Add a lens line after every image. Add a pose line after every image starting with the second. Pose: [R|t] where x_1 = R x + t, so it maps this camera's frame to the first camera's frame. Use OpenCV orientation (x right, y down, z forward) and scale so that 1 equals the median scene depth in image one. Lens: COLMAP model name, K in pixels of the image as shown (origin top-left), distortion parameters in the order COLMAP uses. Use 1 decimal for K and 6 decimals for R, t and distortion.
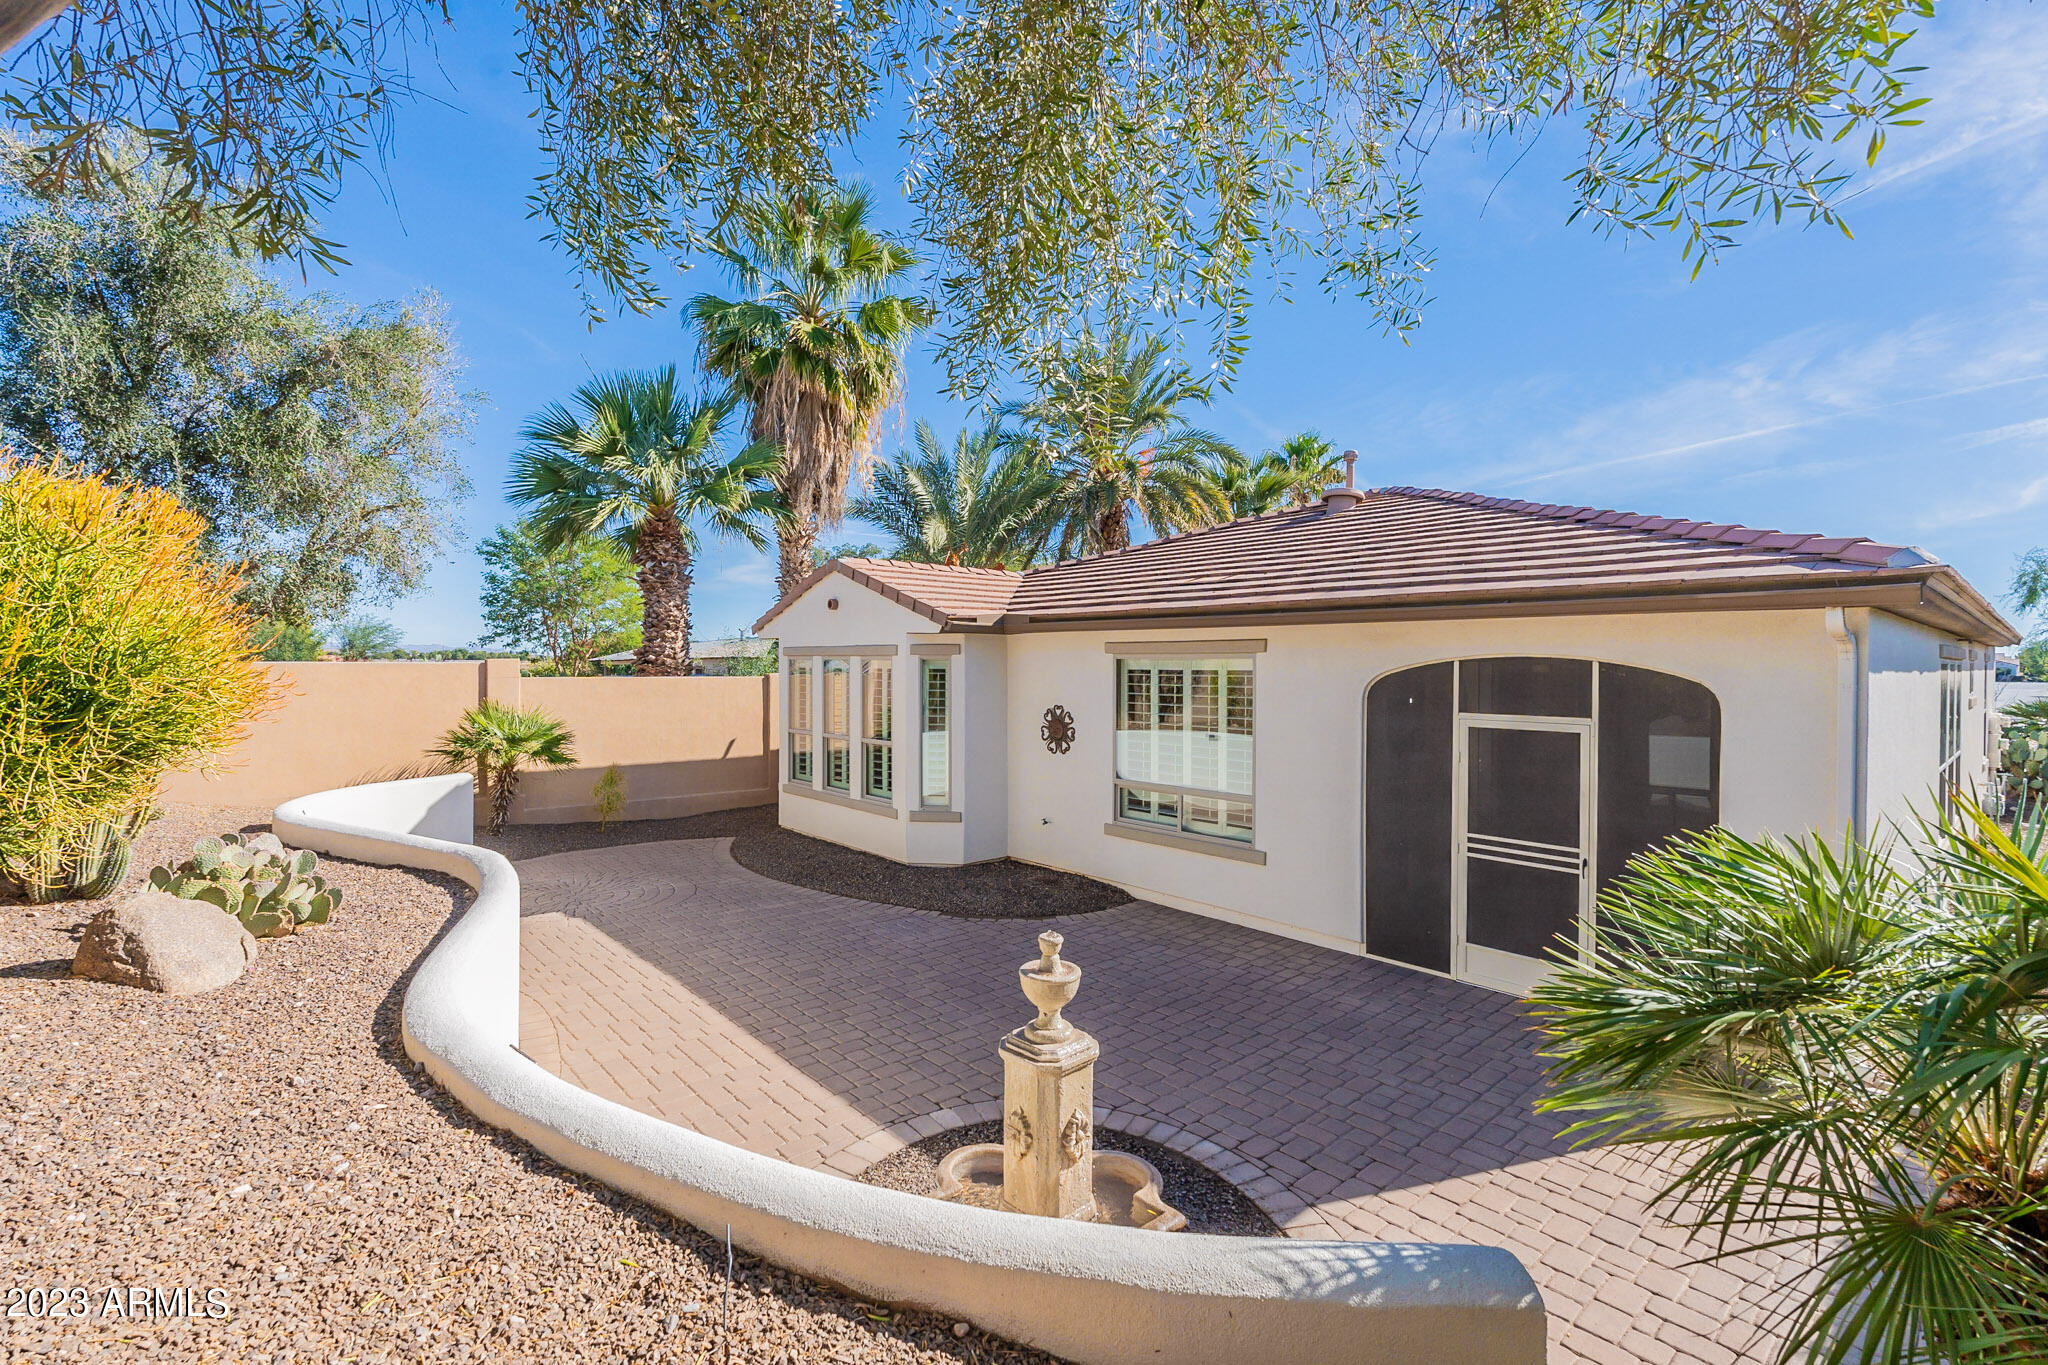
lens RADIAL K [[899.9, 0, 1015.8], [0, 899.9, 670.7], [0, 0, 1]] dist [-0.003047, -0.000068]
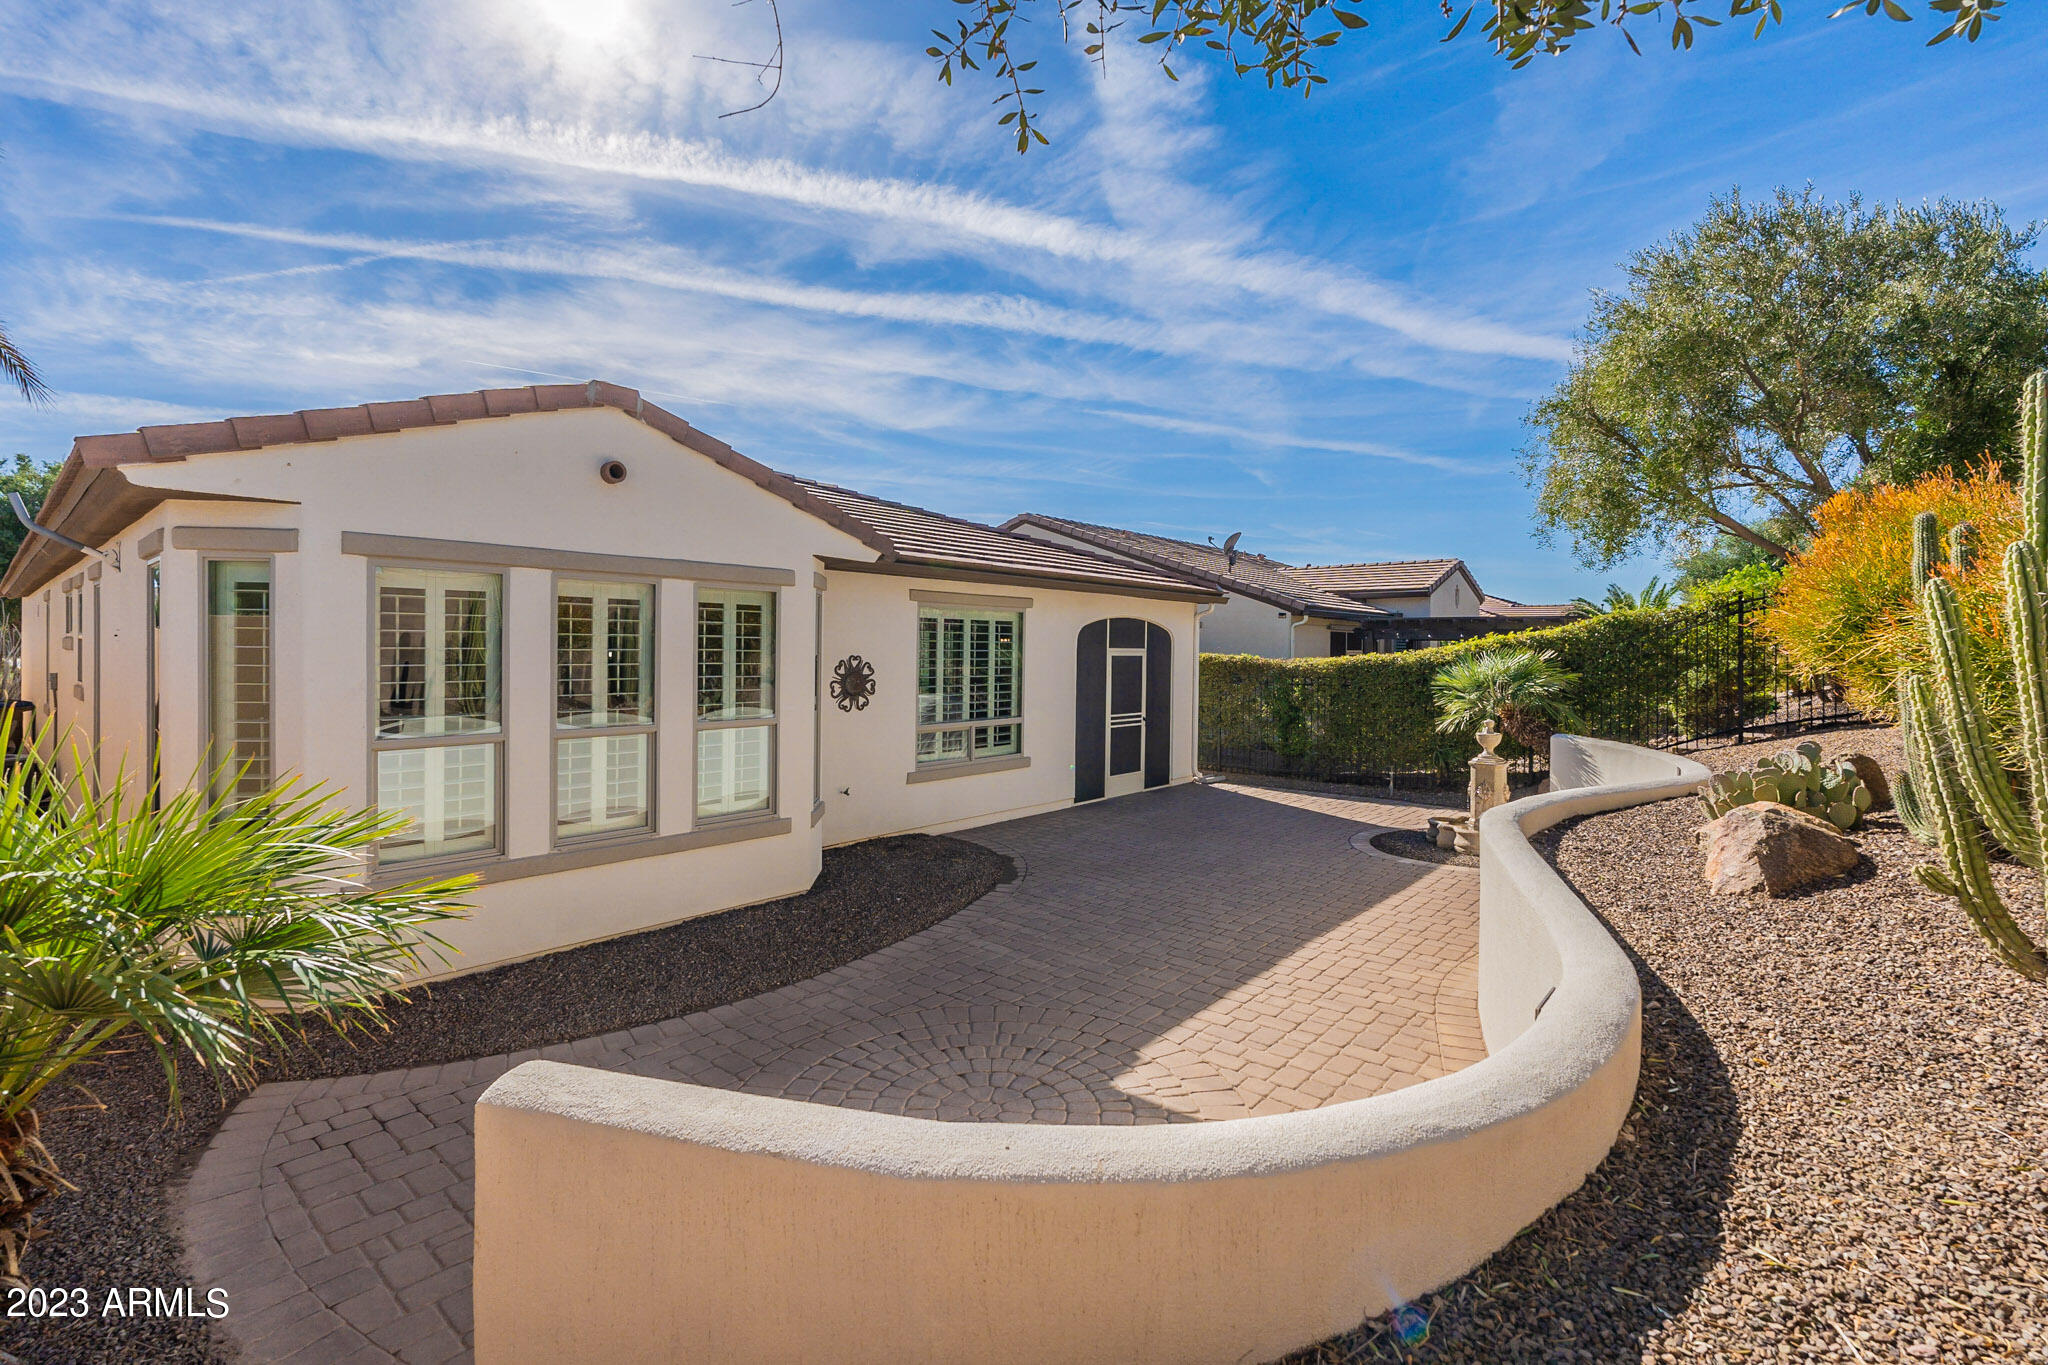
lens RADIAL K [[911.4, 0, 1009.1], [0, 911.4, 661.0], [0, 0, 1]] dist [0.000143, 0.000330]
pose [[-0.132611, -0.020172, 0.990963, -1.110586], [-0.003335, 0.999796, 0.019906, 0.032961], [-0.991163, -0.000665, -0.132651, 1.261757]]
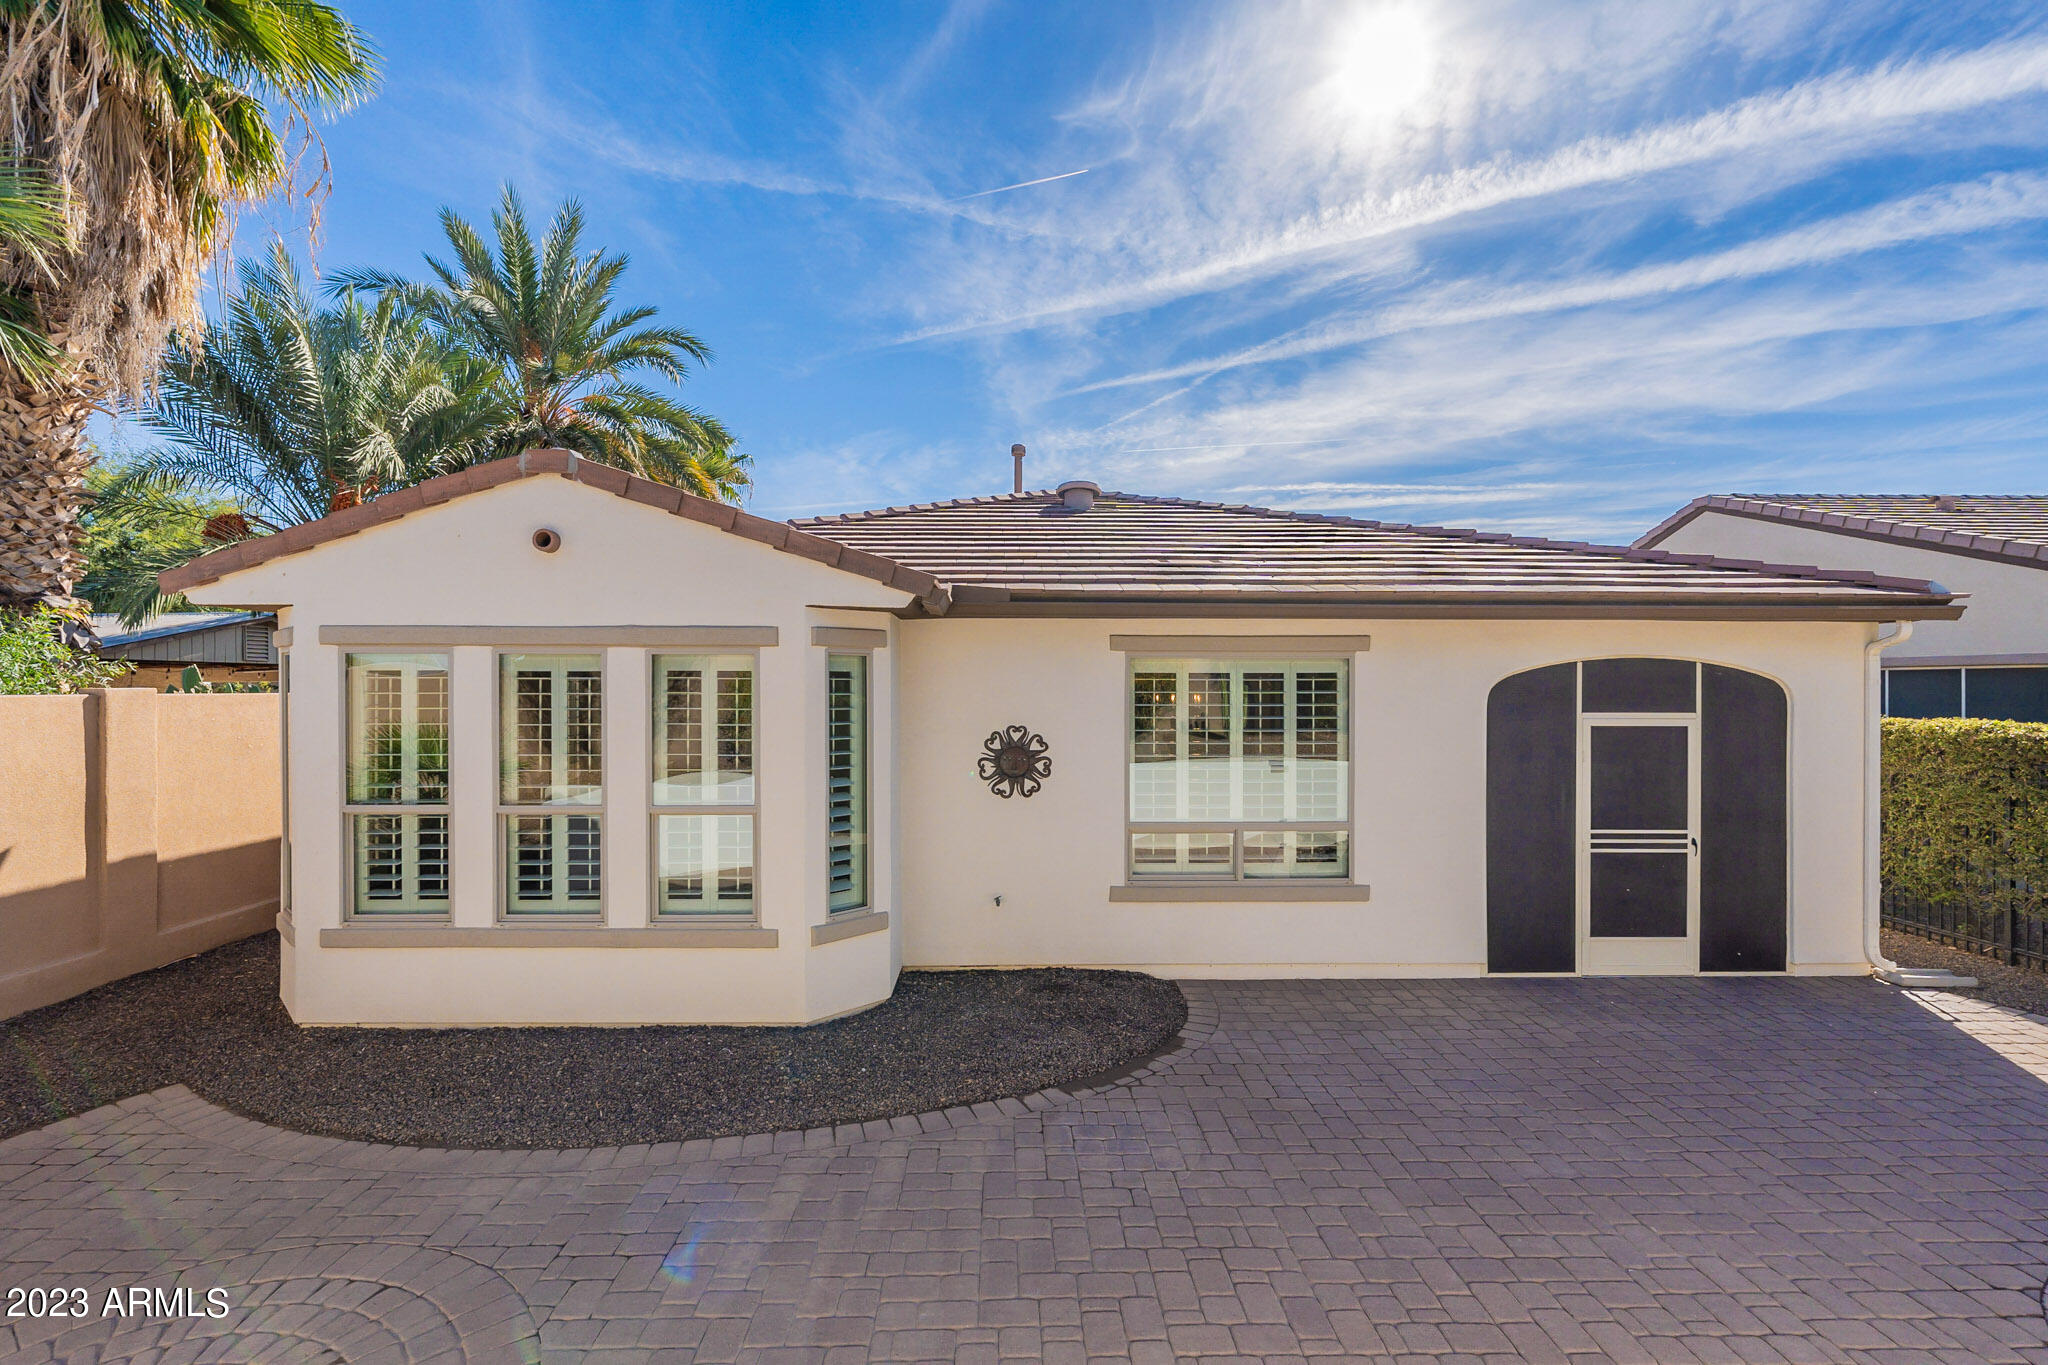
lens RADIAL K [[891.4, 0, 1024.0], [0, 891.4, 682.5], [0, 0, 1]] dist [-0.003055, 0.000685]
pose [[0.649133, 0.000620, 0.760675, -0.601235], [0.006934, 0.999953, -0.006732, 0.013204], [-0.760643, 0.009644, 0.649098, 0.726694]]
